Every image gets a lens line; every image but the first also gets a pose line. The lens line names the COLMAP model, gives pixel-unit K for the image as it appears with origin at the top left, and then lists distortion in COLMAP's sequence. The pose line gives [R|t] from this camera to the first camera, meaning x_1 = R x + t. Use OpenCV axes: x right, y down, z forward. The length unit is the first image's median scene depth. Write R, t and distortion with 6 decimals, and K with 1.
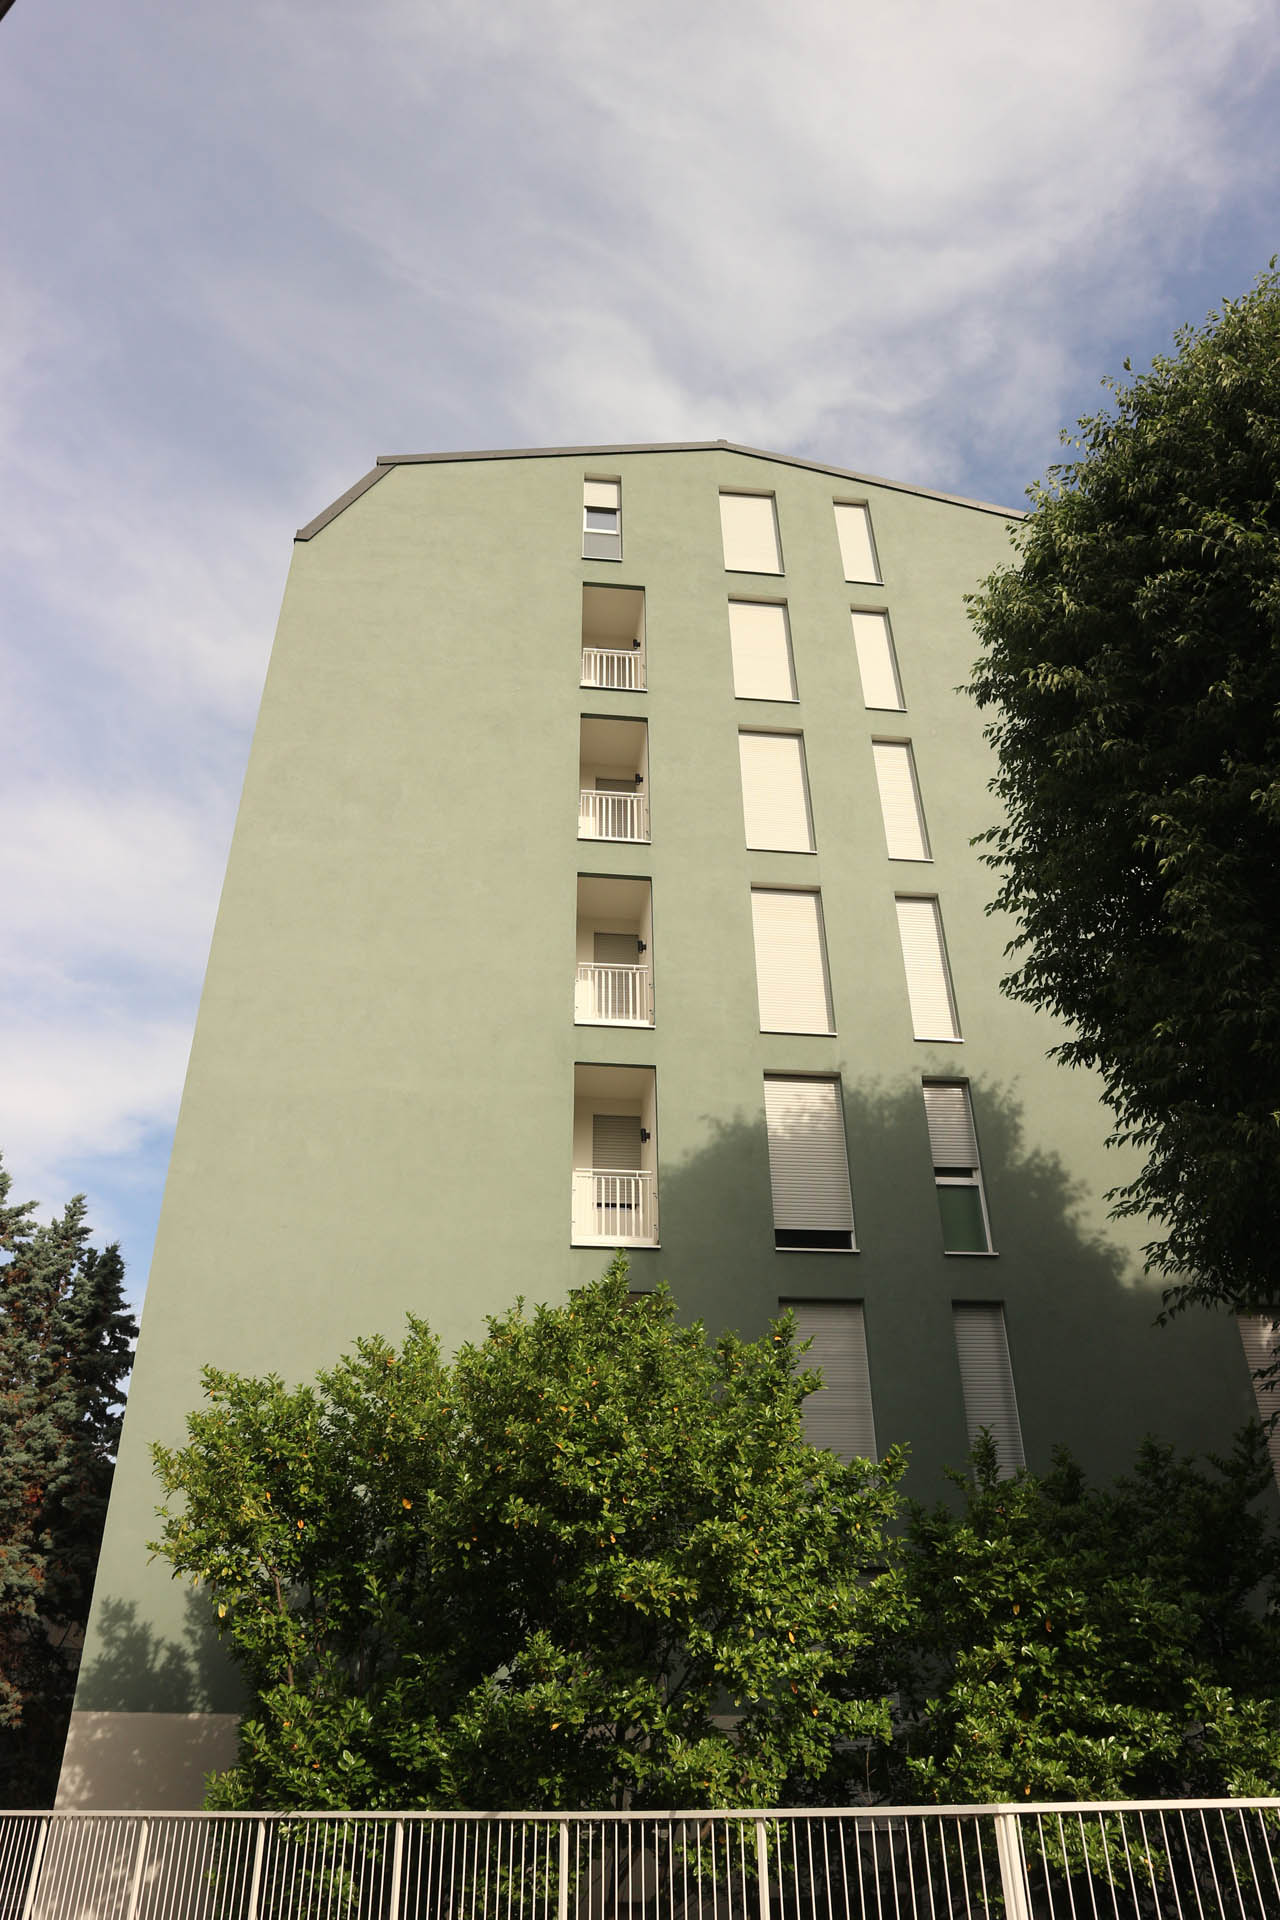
lens RADIAL K [[1334.9, 0, 633.9], [0, 1334.9, 962.8], [0, 0, 1]] dist [-0.124429, 0.078531]
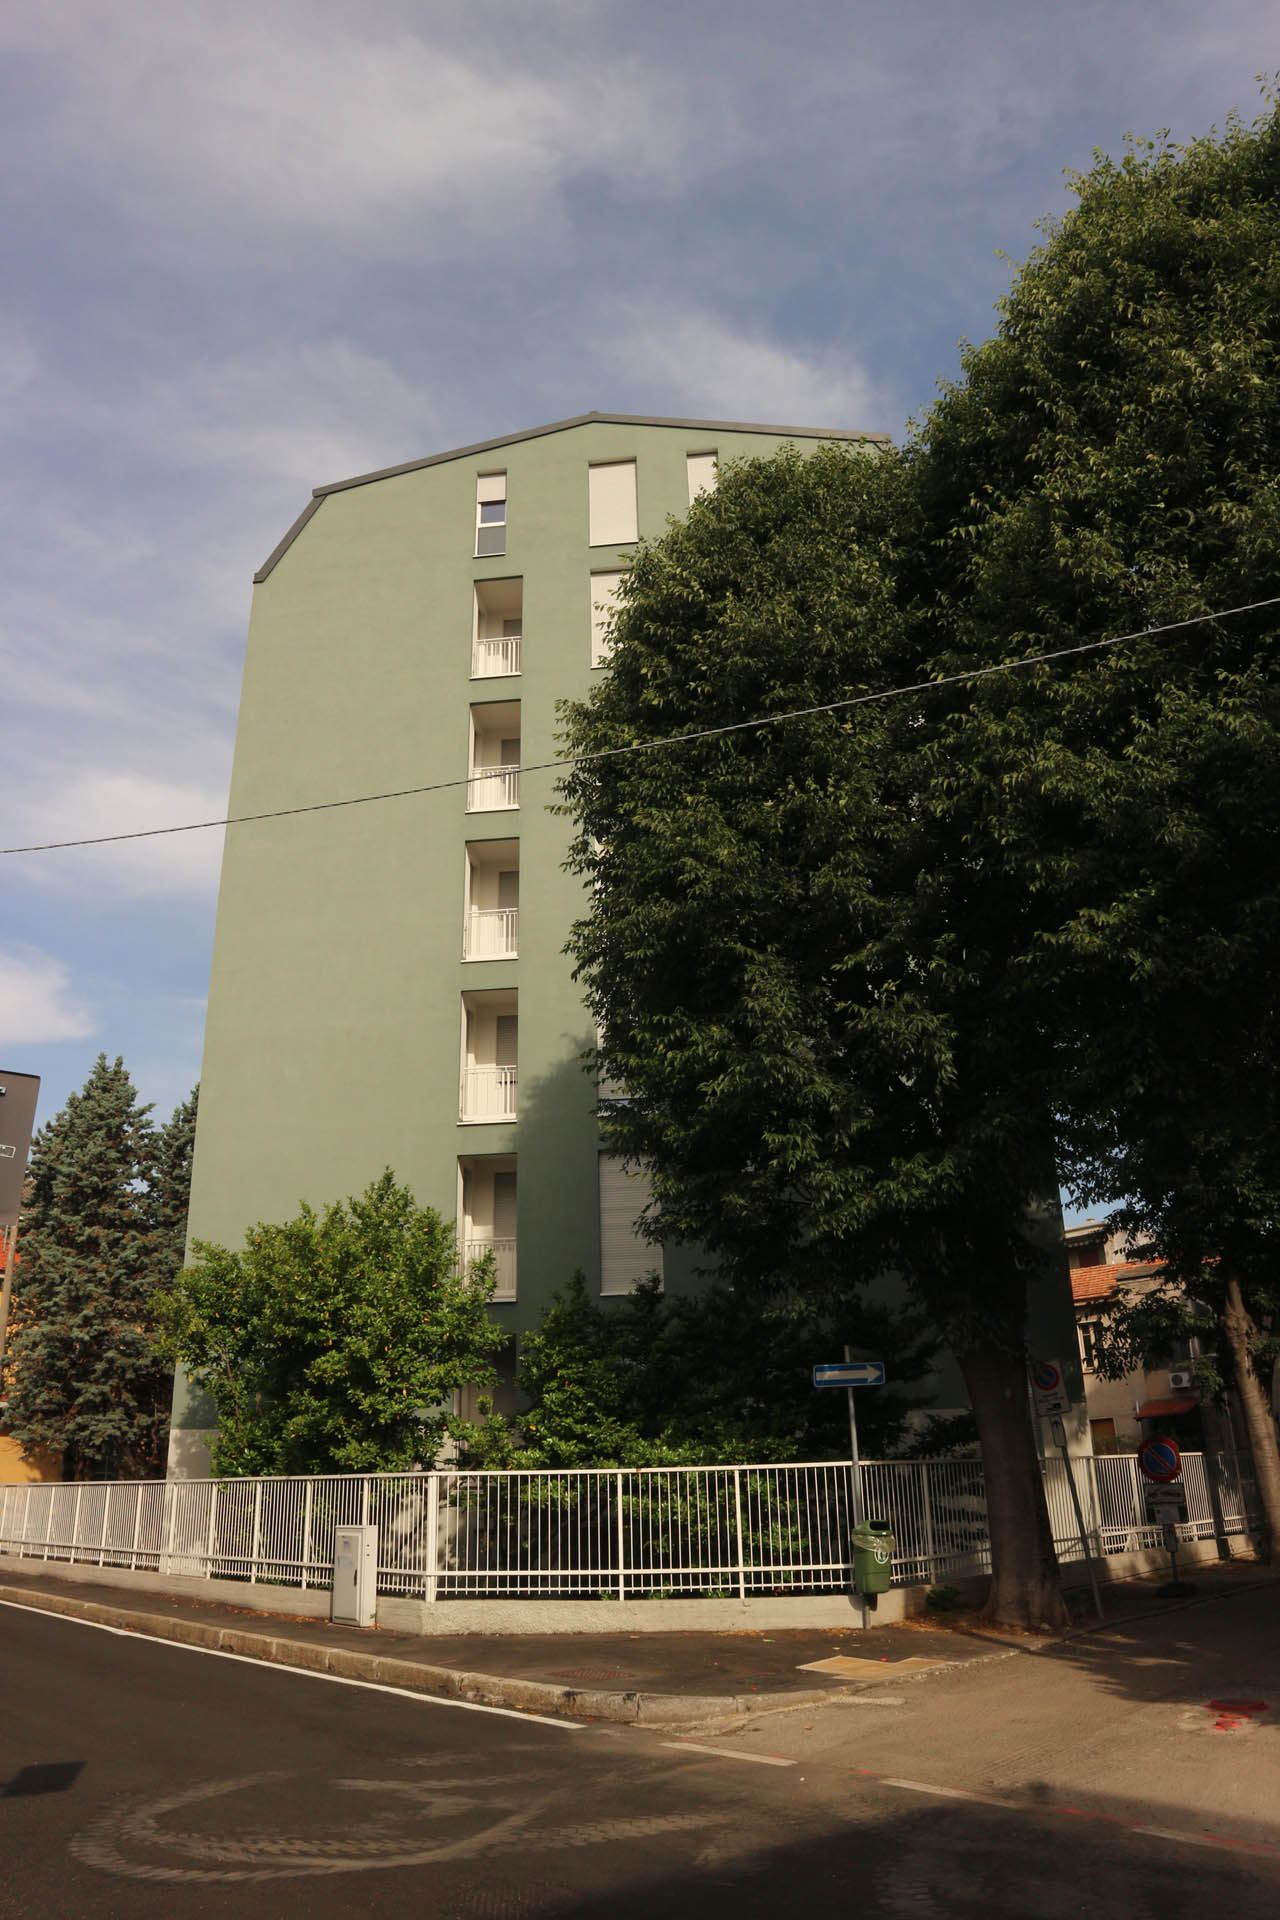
lens RADIAL K [[1334.9, 0, 633.9], [0, 1334.9, 962.8], [0, 0, 1]] dist [-0.124429, 0.078531]
pose [[0.975332, -0.094981, -0.199262, 0.564201], [0.133394, 0.972833, 0.189213, -0.265731], [0.175877, -0.211126, 0.961506, -0.427219]]
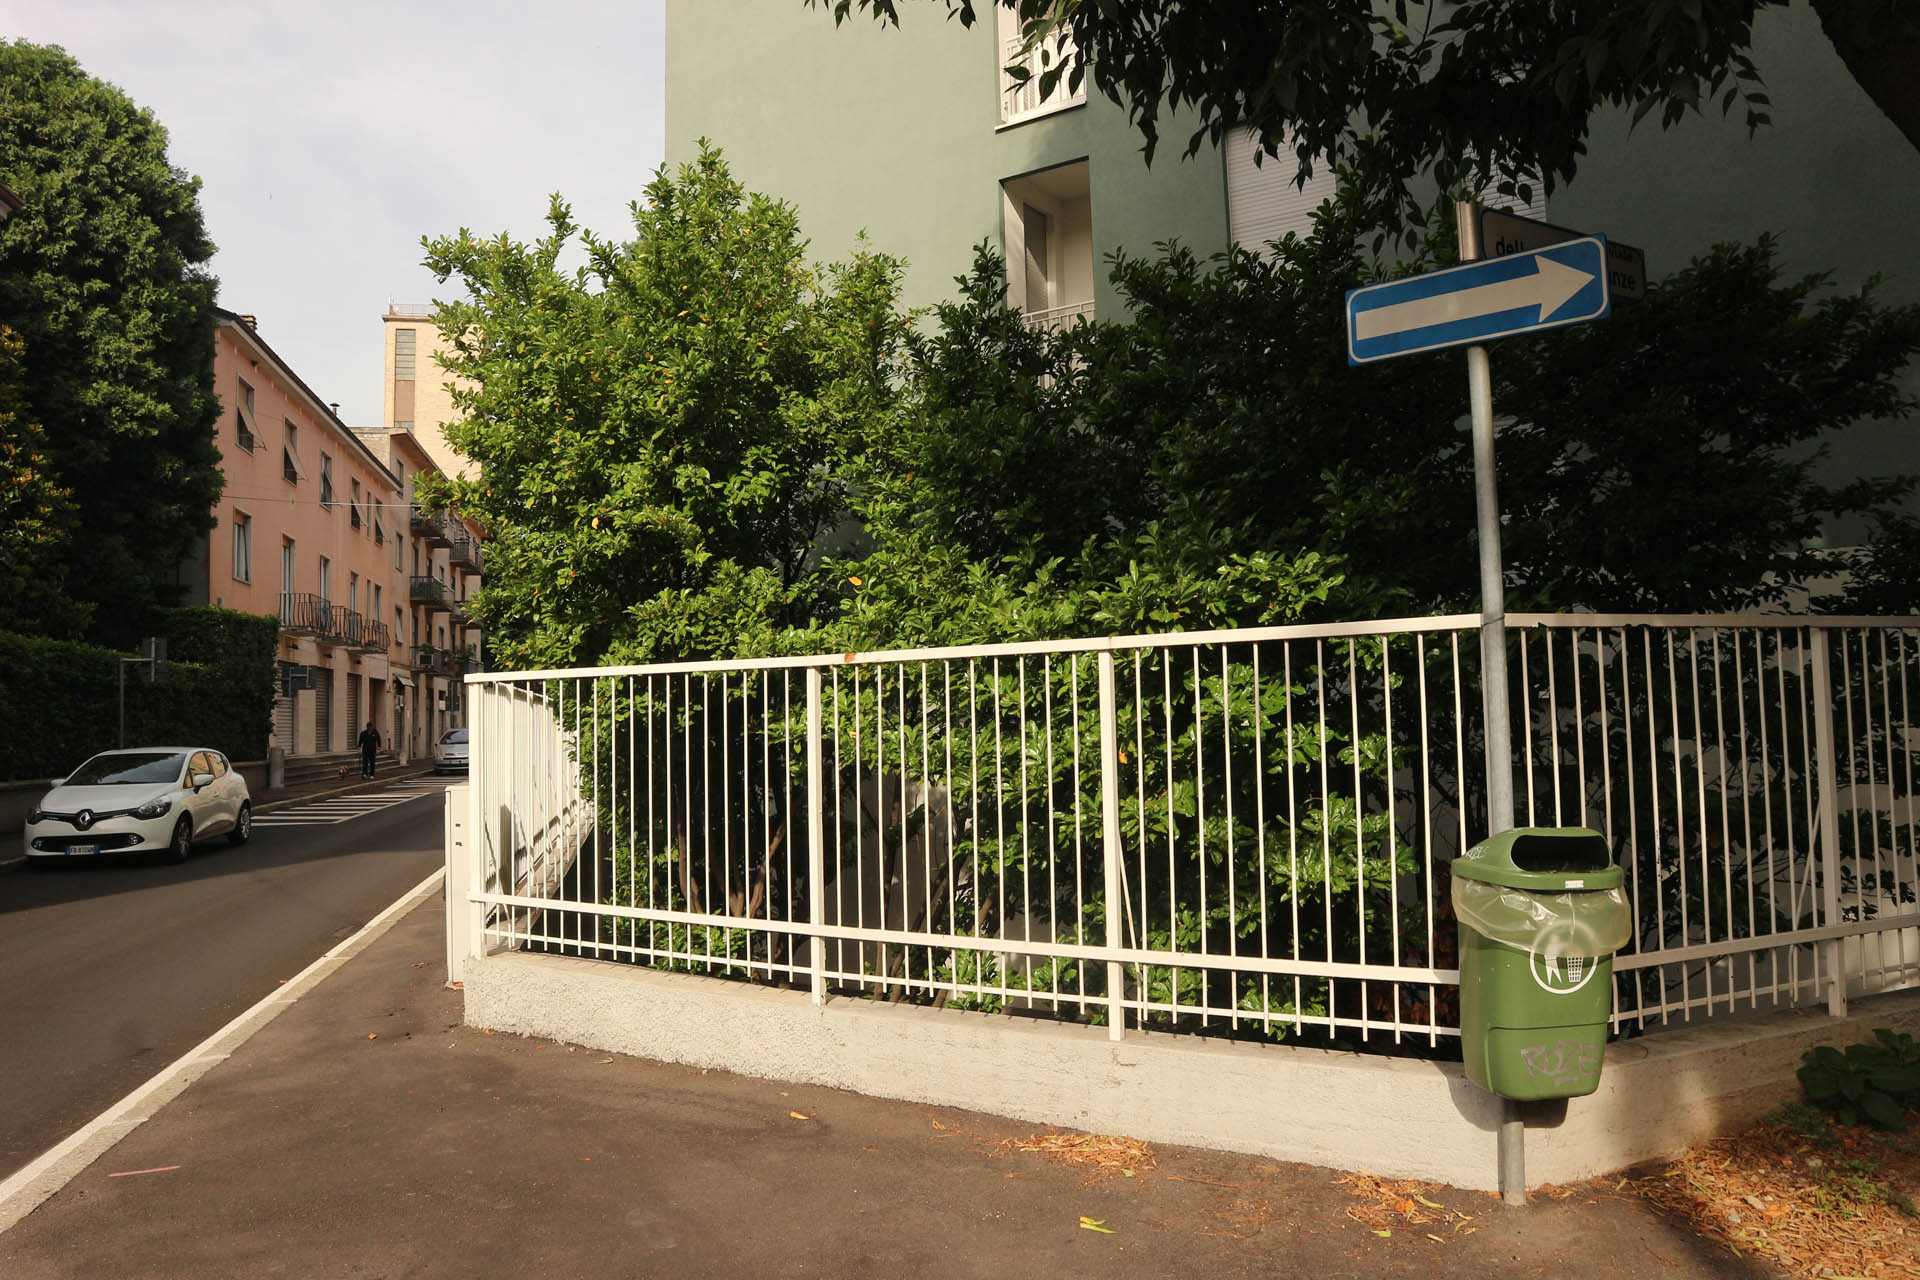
lens RADIAL K [[1334.9, 0, 962.0], [0, 1334.9, 631.7], [0, 0, 1]] dist [-0.124429, 0.078531]
pose [[0.775835, -0.051360, -0.628842, 0.578896], [0.362632, 0.851910, 0.377819, 0.201283], [0.516312, -0.521164, 0.679566, 0.276837]]
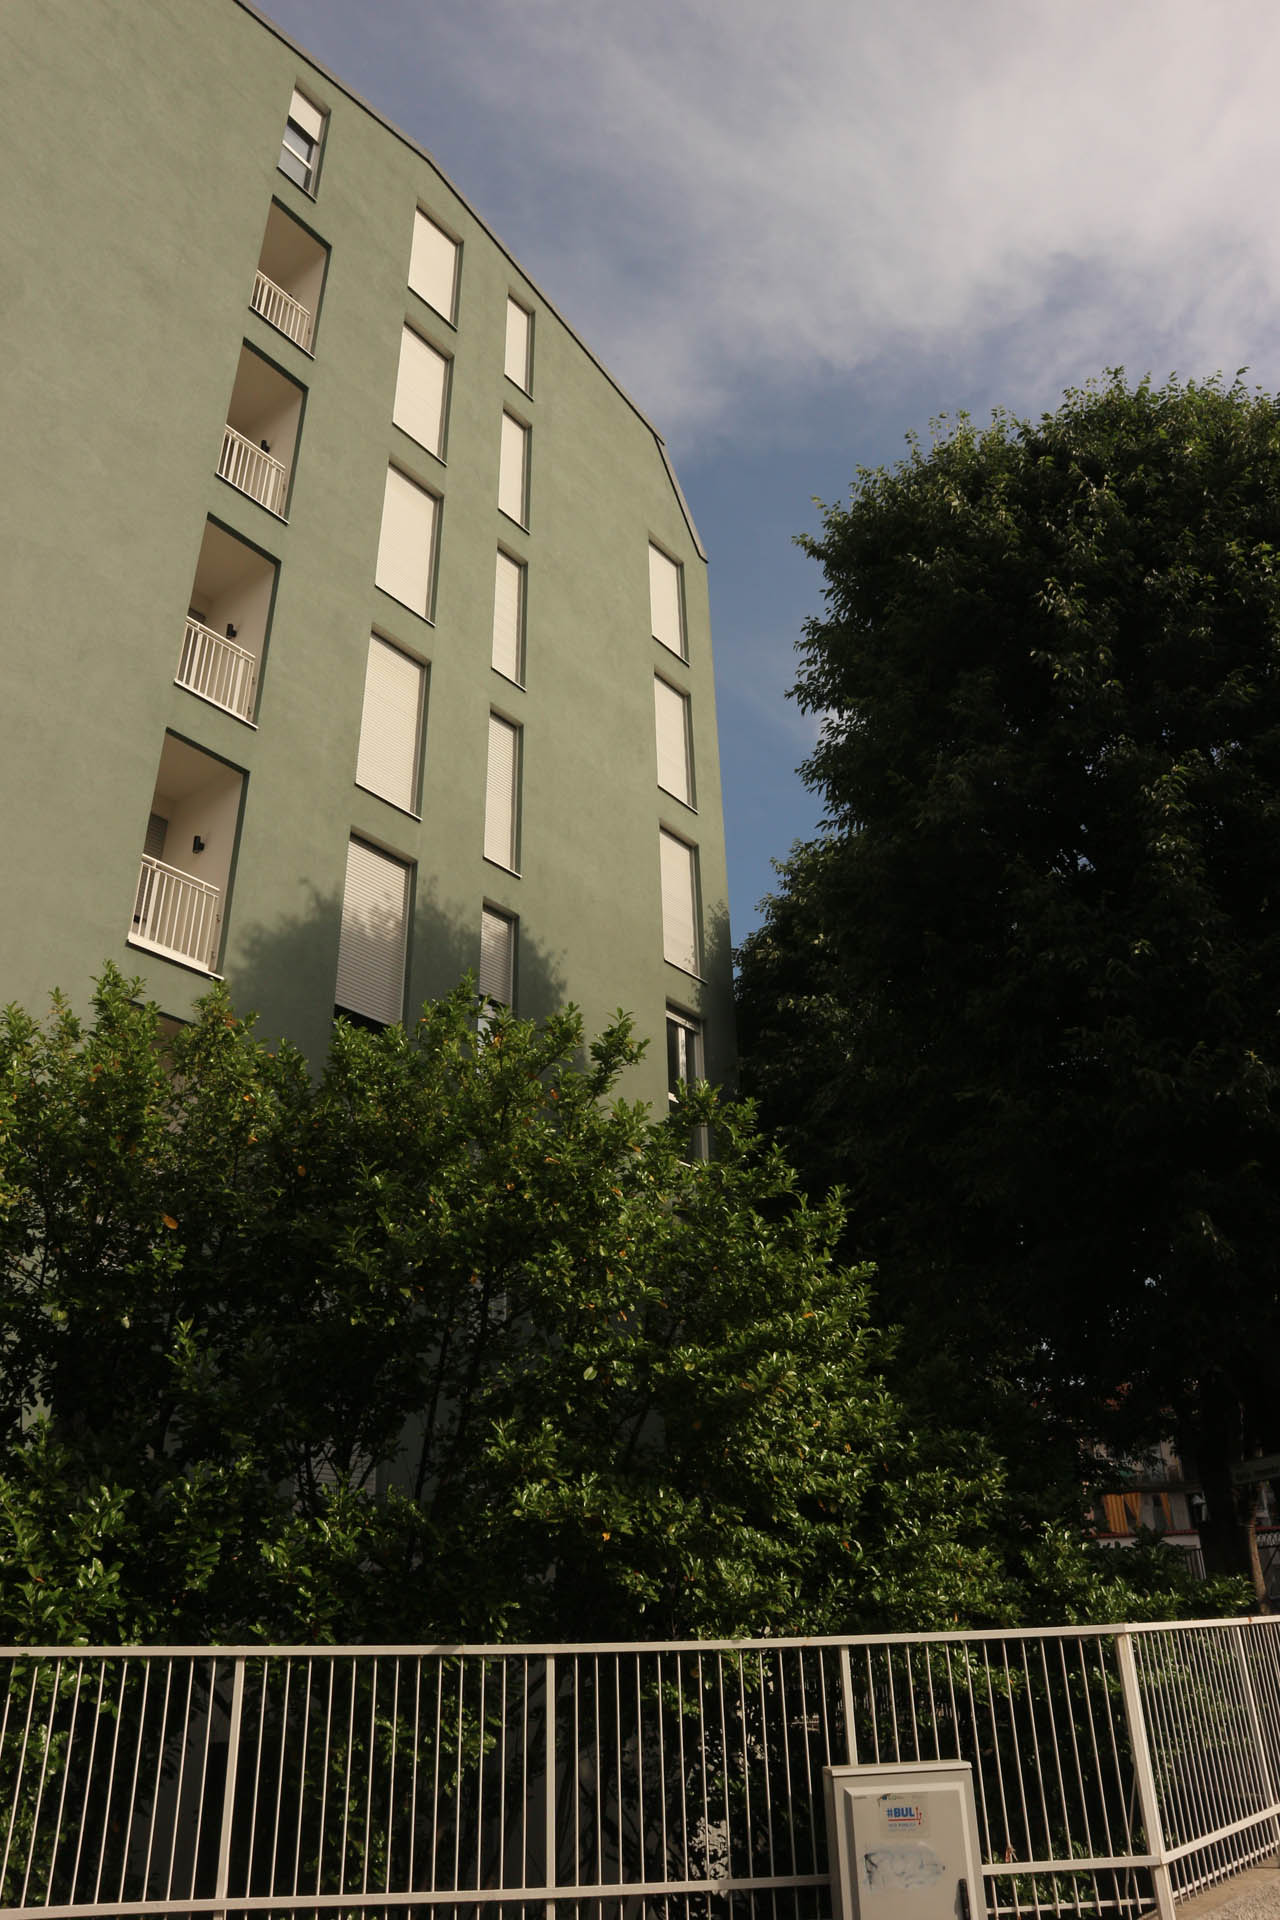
lens RADIAL K [[1334.9, 0, 633.9], [0, 1334.9, 962.8], [0, 0, 1]] dist [-0.124429, 0.078531]
pose [[0.712599, 0.318139, 0.625292, -0.390054], [-0.373321, 0.926562, -0.045975, 0.182703], [-0.593999, -0.200673, 0.779035, 0.271812]]
